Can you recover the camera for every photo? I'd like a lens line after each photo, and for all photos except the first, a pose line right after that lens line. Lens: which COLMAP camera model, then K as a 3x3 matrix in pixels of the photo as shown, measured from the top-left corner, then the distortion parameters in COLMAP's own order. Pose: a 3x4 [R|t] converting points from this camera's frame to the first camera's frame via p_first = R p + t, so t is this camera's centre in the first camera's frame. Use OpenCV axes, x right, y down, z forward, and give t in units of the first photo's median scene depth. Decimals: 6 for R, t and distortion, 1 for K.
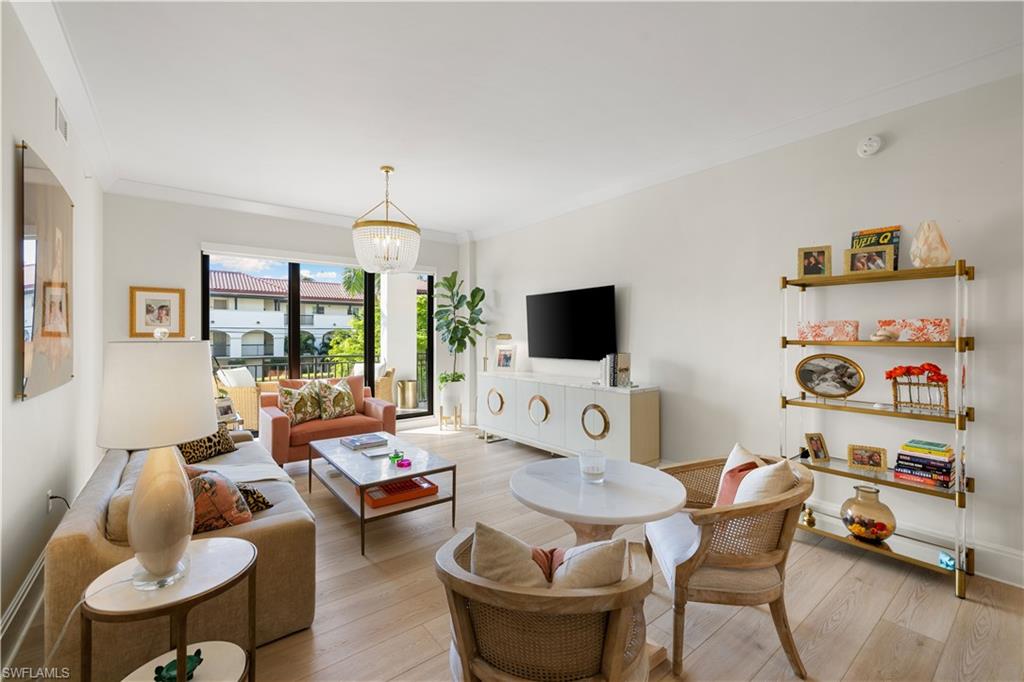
lens RADIAL K [[431.3, 0, 506.8], [0, 431.3, 334.7], [0, 0, 1]] dist [-0.001454, -0.000176]
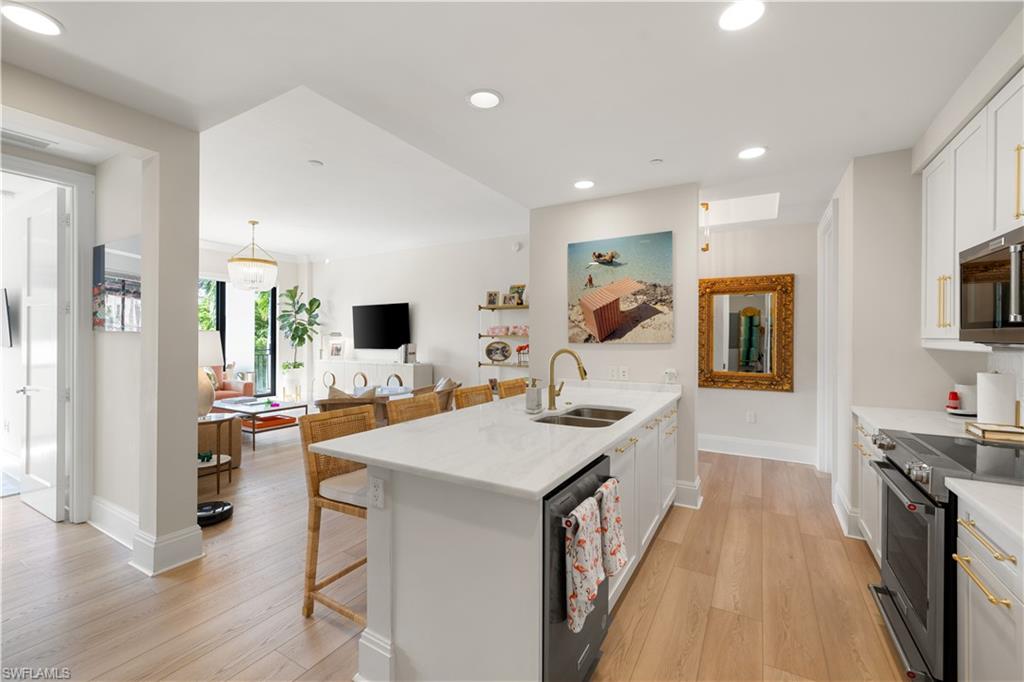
lens RADIAL K [[430.5, 0, 512.6], [0, 430.5, 337.3], [0, 0, 1]] dist [-0.000269, -0.000047]
pose [[0.925612, 0.002053, 0.378468, -0.003798], [-0.002609, 0.999996, 0.000955, 0.010538], [-0.378464, -0.001872, 0.925614, -0.501403]]
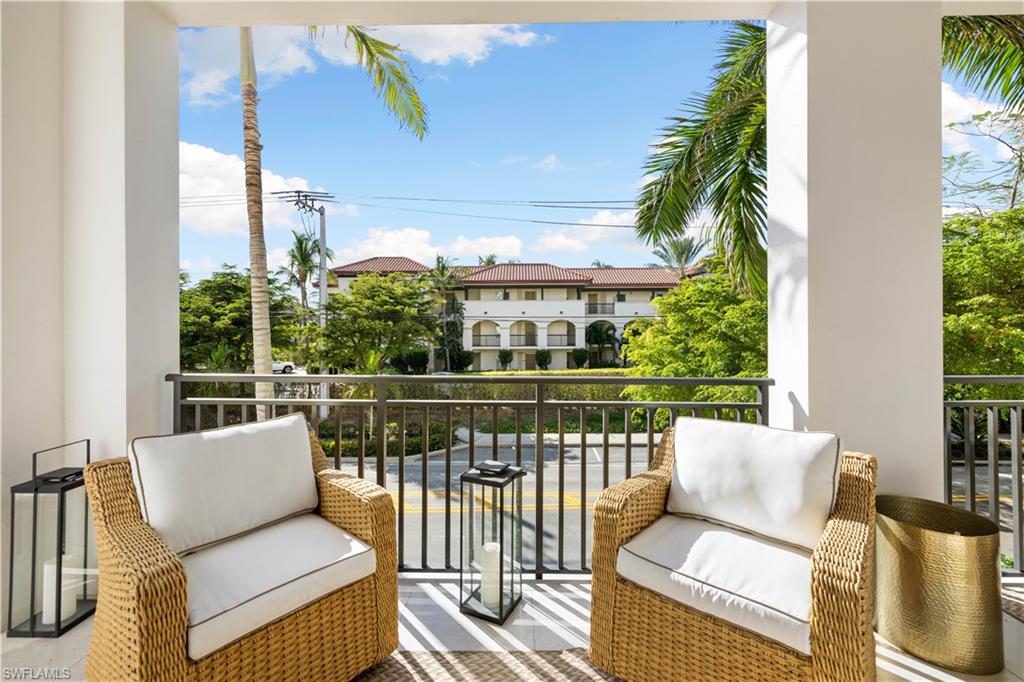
lens RADIAL K [[433.7, 0, 510.4], [0, 433.7, 327.3], [0, 0, 1]] dist [-0.001107, 0.000002]
pose [[0.785684, -0.001888, -0.618625, -0.356785], [0.004590, 0.999986, 0.002778, 0.019227], [0.618611, -0.005022, 0.785681, 0.970697]]
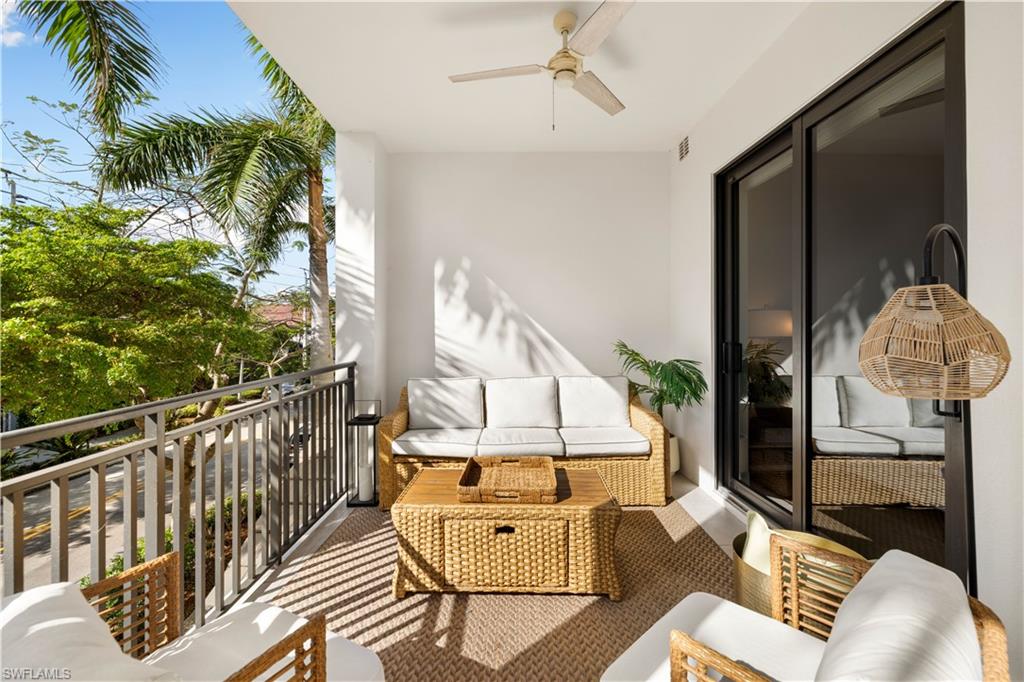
lens RADIAL K [[431.3, 0, 506.8], [0, 431.3, 334.7], [0, 0, 1]] dist [-0.001454, -0.000176]
pose [[0.601856, -0.001266, 0.798604, -0.328246], [-0.001167, 0.999996, 0.002465, 0.019512], [-0.798604, -0.002416, 0.601852, 1.043172]]
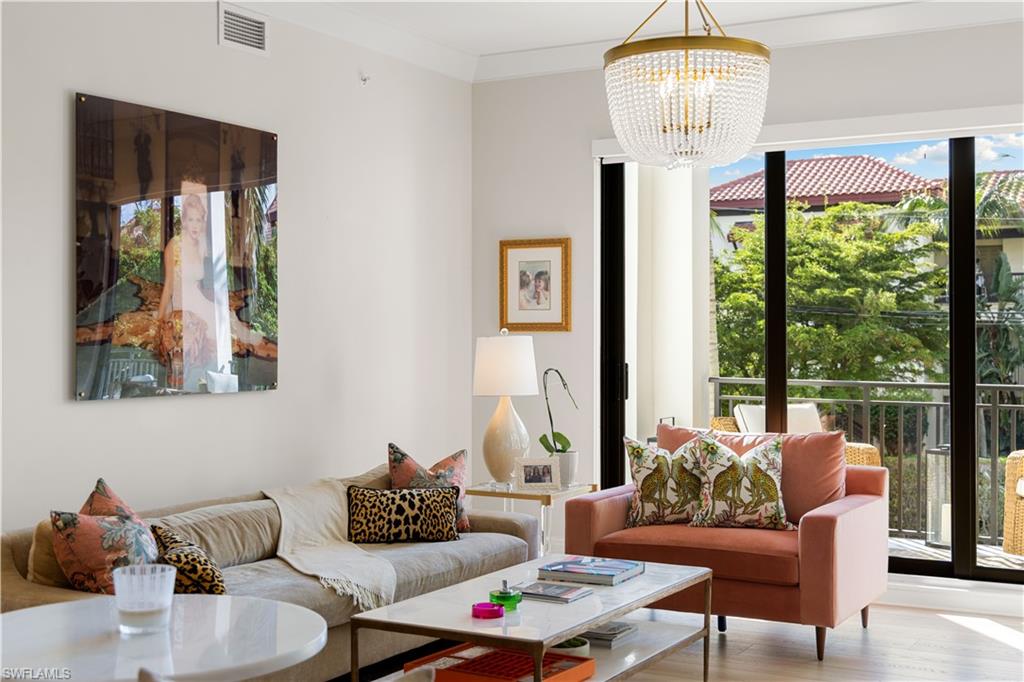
lens RADIAL K [[1294.0, 0, 508.5], [0, 1294.0, 318.7], [0, 0, 1]] dist [0.018199, 0.003150]
pose [[0.390011, -0.011426, -0.920739, 0.509034], [-0.000188, 0.999922, -0.012488, 0.008431], [0.920810, 0.005044, 0.389979, 0.258140]]
